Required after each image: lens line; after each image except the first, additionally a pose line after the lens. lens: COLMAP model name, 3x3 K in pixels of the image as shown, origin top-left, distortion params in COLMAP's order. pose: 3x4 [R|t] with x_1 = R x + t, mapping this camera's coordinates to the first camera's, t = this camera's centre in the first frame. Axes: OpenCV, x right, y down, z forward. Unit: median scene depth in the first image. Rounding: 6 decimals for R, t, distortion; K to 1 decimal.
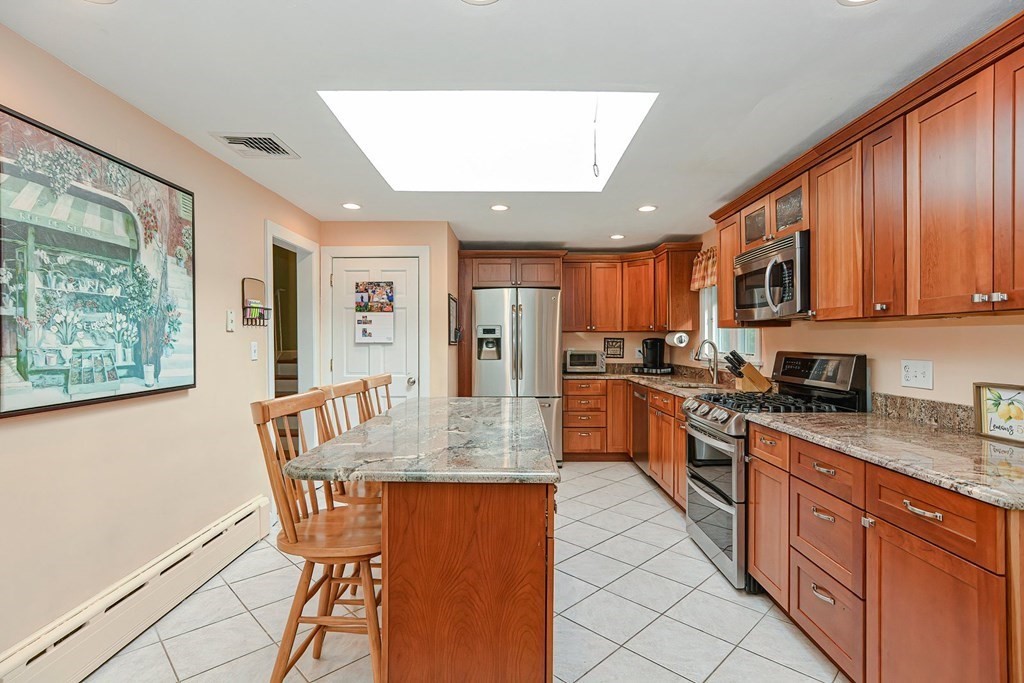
lens RADIAL K [[504.2, 0, 500.5], [0, 504.2, 342.9], [0, 0, 1]] dist [-0.011506, 0.006188]
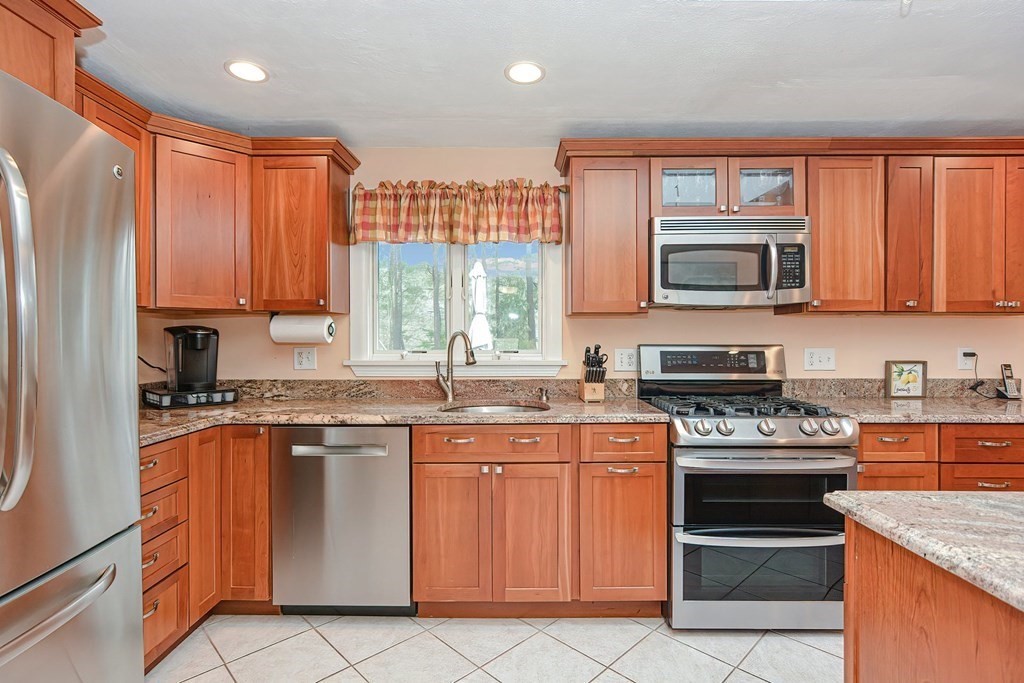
lens RADIAL K [[504.2, 0, 513.5], [0, 504.2, 337.4], [0, 0, 1]] dist [-0.011506, 0.006188]
pose [[-0.020022, 0.001818, 0.999798, -0.265719], [0.005393, 0.999984, -0.001710, 0.004827], [-0.999785, 0.005358, -0.020031, 1.211902]]
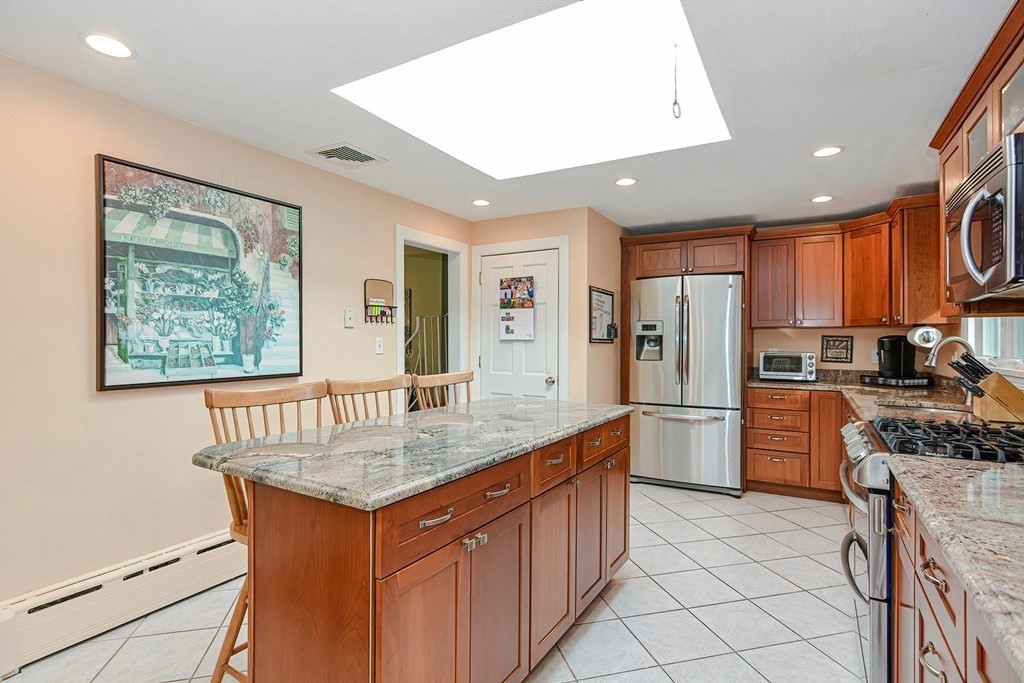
lens RADIAL K [[504.2, 0, 506.0], [0, 504.2, 342.5], [0, 0, 1]] dist [-0.011506, 0.006188]
pose [[0.866426, 0.005879, -0.499271, 0.308223], [-0.007283, 0.999973, -0.000865, 0.008213], [0.499253, 0.004385, 0.866445, 0.194695]]
